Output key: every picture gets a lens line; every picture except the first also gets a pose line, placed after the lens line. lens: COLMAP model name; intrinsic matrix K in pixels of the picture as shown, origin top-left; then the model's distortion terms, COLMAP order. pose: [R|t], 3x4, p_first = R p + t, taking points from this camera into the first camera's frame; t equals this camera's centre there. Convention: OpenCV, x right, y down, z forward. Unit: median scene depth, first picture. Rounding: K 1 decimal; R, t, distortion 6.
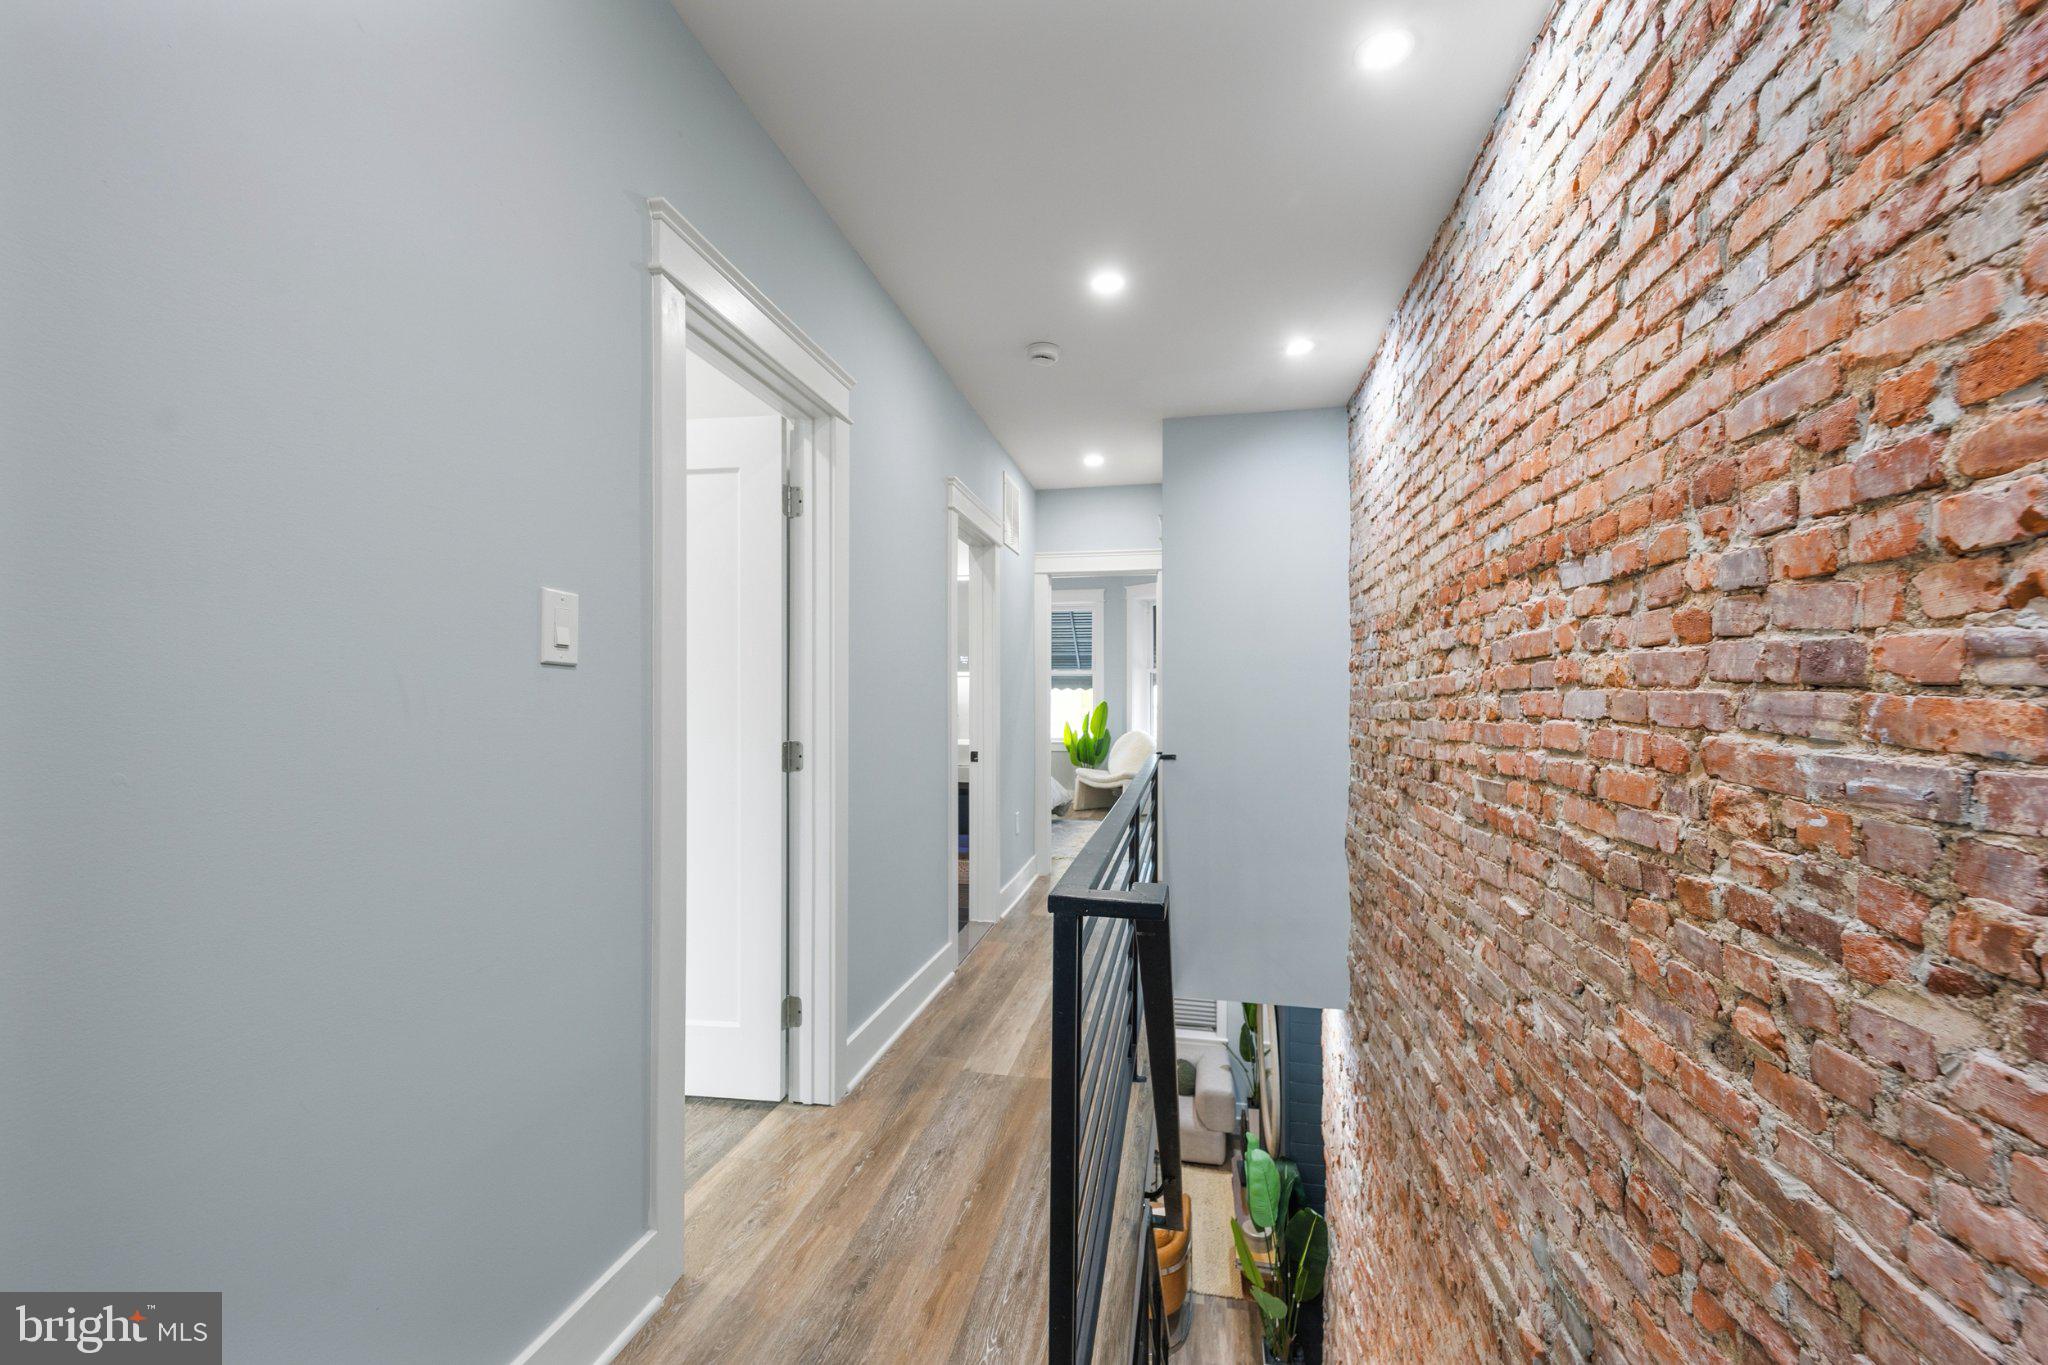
lens RADIAL K [[837.9, 0, 1014.8], [0, 837.9, 667.4], [0, 0, 1]] dist [0.021217, -0.015176]
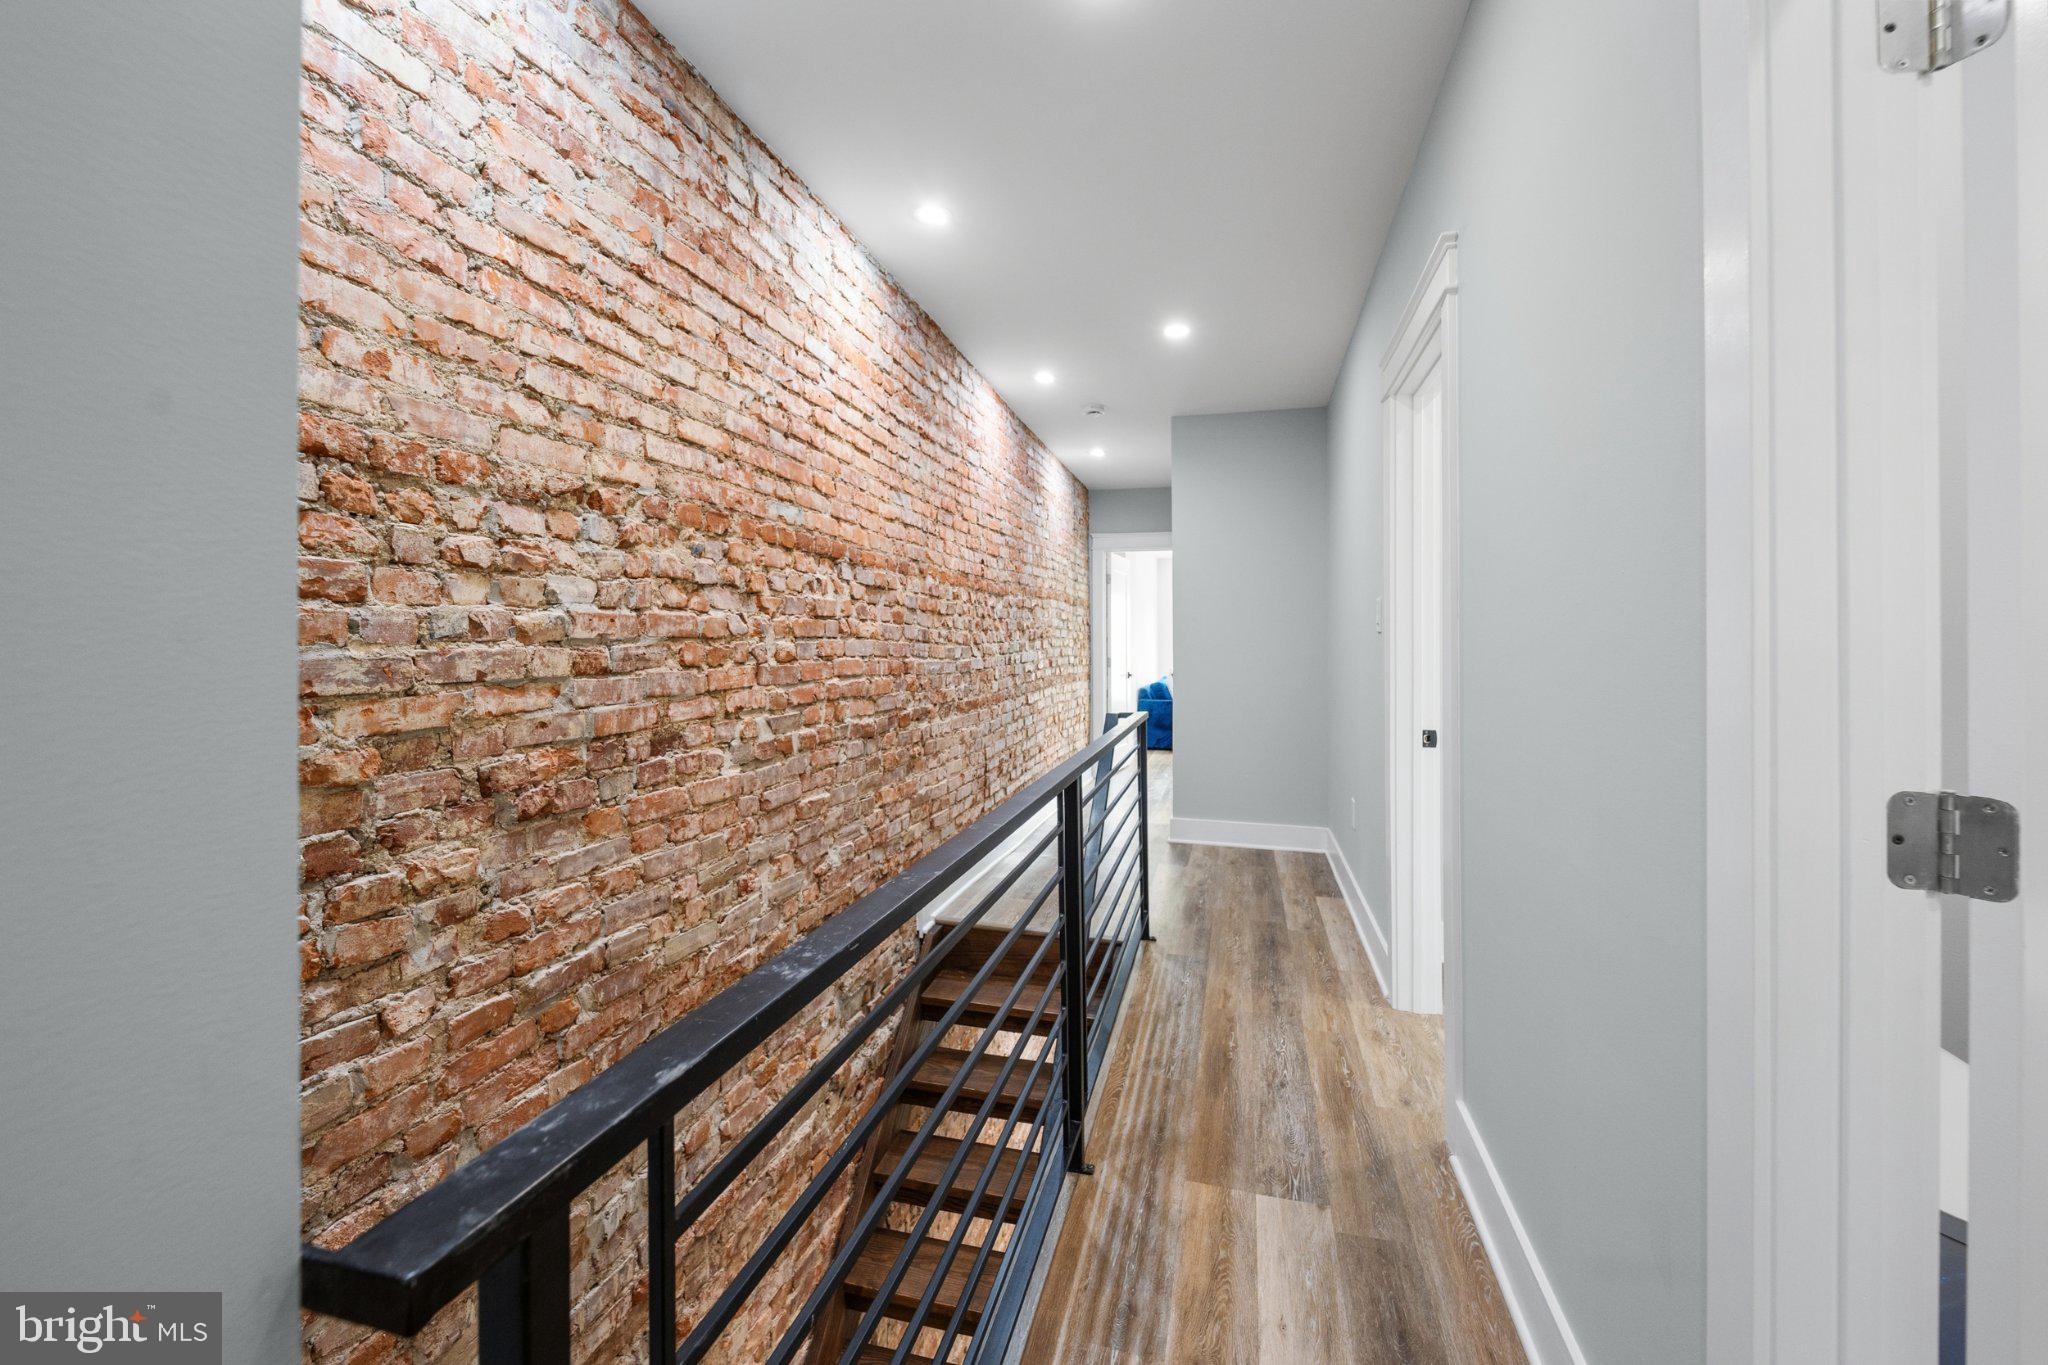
lens RADIAL K [[837.9, 0, 1014.8], [0, 837.9, 667.4], [0, 0, 1]] dist [0.021217, -0.015176]
pose [[-0.998649, 0.002184, 0.051923, 0.206298], [0.001277, 0.999846, -0.017490, 0.099539], [-0.051953, -0.017400, -0.998498, 2.352488]]
